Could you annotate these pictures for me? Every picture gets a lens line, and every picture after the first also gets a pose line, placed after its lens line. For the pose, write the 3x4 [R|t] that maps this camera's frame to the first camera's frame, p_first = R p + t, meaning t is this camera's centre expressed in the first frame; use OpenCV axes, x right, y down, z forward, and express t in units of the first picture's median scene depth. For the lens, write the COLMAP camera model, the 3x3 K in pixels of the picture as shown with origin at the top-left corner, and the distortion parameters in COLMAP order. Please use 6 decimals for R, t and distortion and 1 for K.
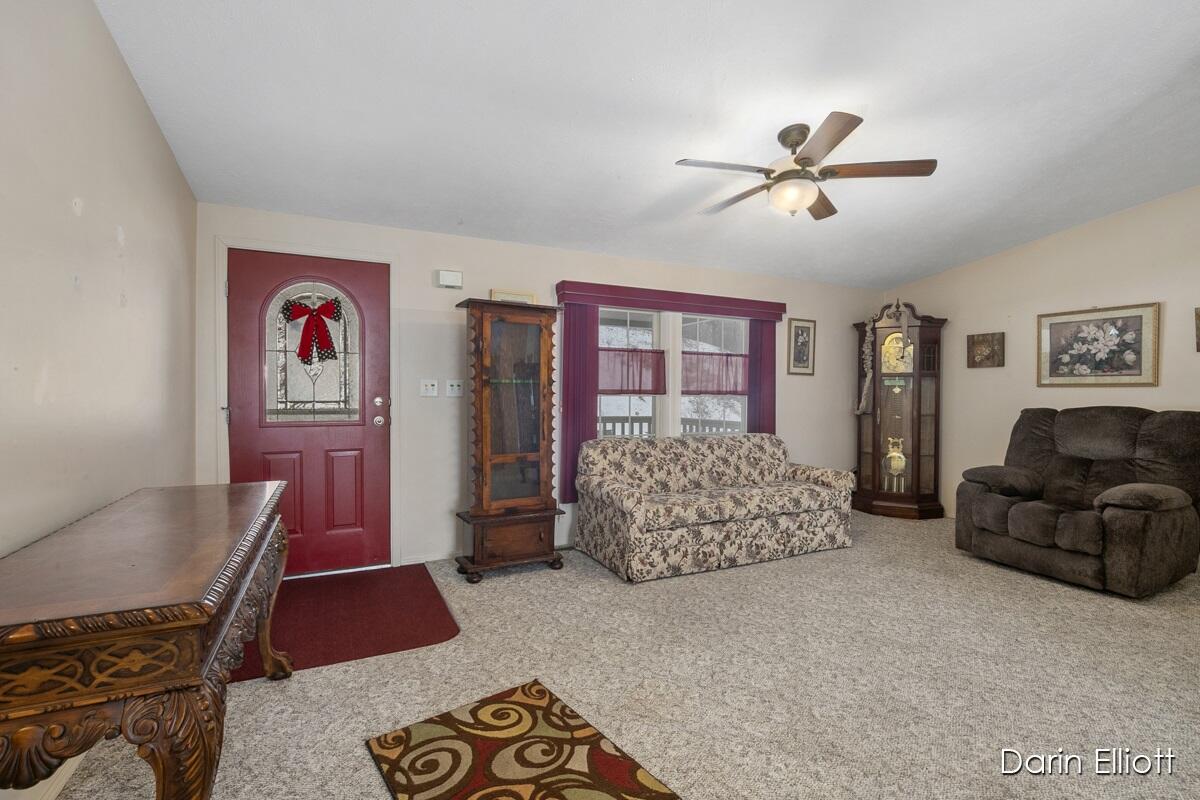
lens RADIAL K [[553.6, 0, 602.7], [0, 553.6, 397.7], [0, 0, 1]] dist [-0.006731, 0.000514]
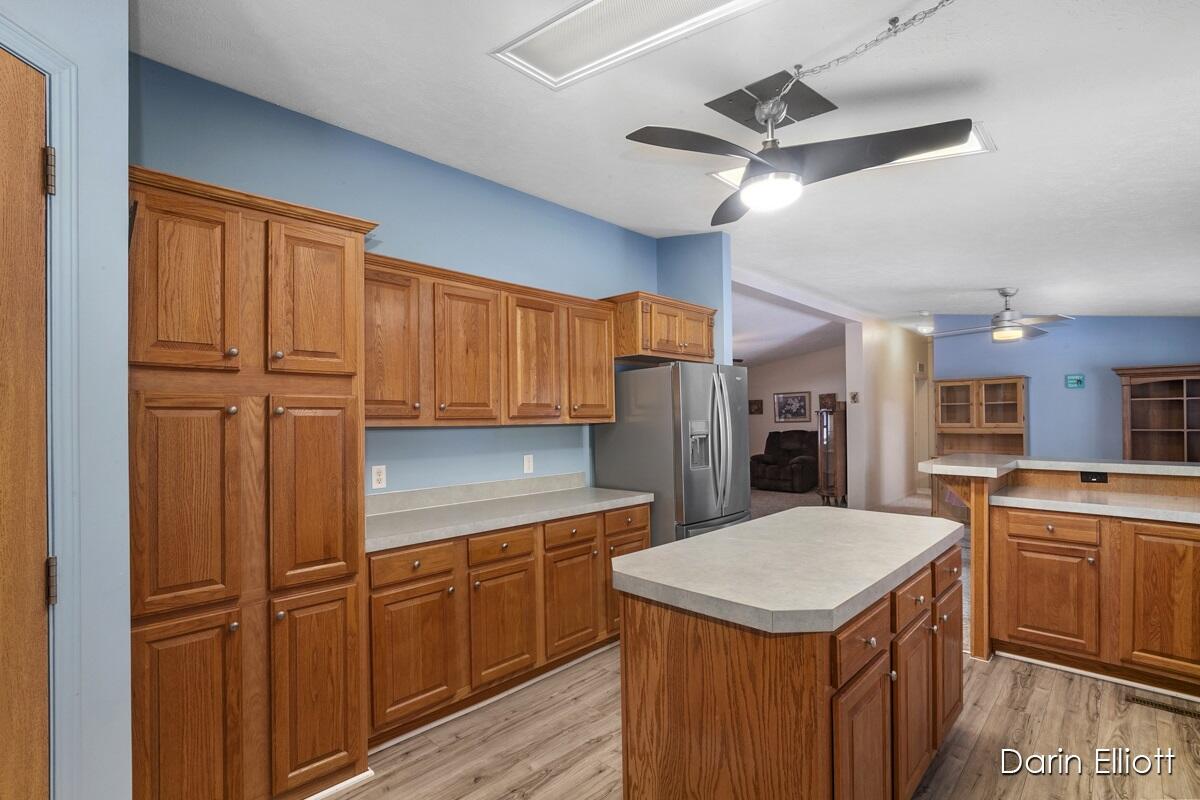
lens RADIAL K [[553.6, 0, 602.7], [0, 553.6, 397.7], [0, 0, 1]] dist [-0.006731, 0.000514]
pose [[0.941011, -0.007505, 0.338292, -0.878031], [0.025369, 0.998505, -0.048414, -0.035745], [-0.337423, 0.054140, 0.939795, -1.221394]]
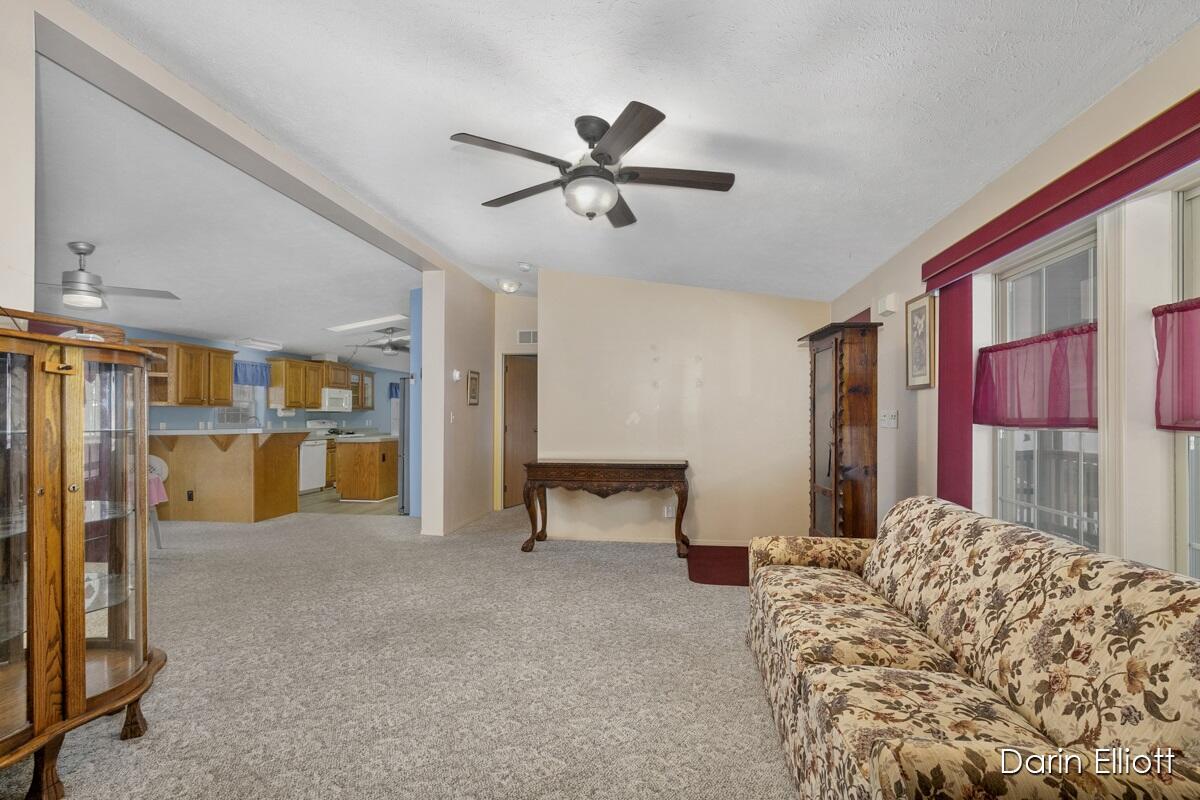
lens RADIAL K [[553.6, 0, 602.7], [0, 553.6, 397.7], [0, 0, 1]] dist [-0.006731, 0.000514]
pose [[-0.558707, -0.037610, -0.828512, 0.712513], [-0.014601, 0.999262, -0.035515, -0.009392], [0.829237, -0.007745, -0.558844, 1.017217]]
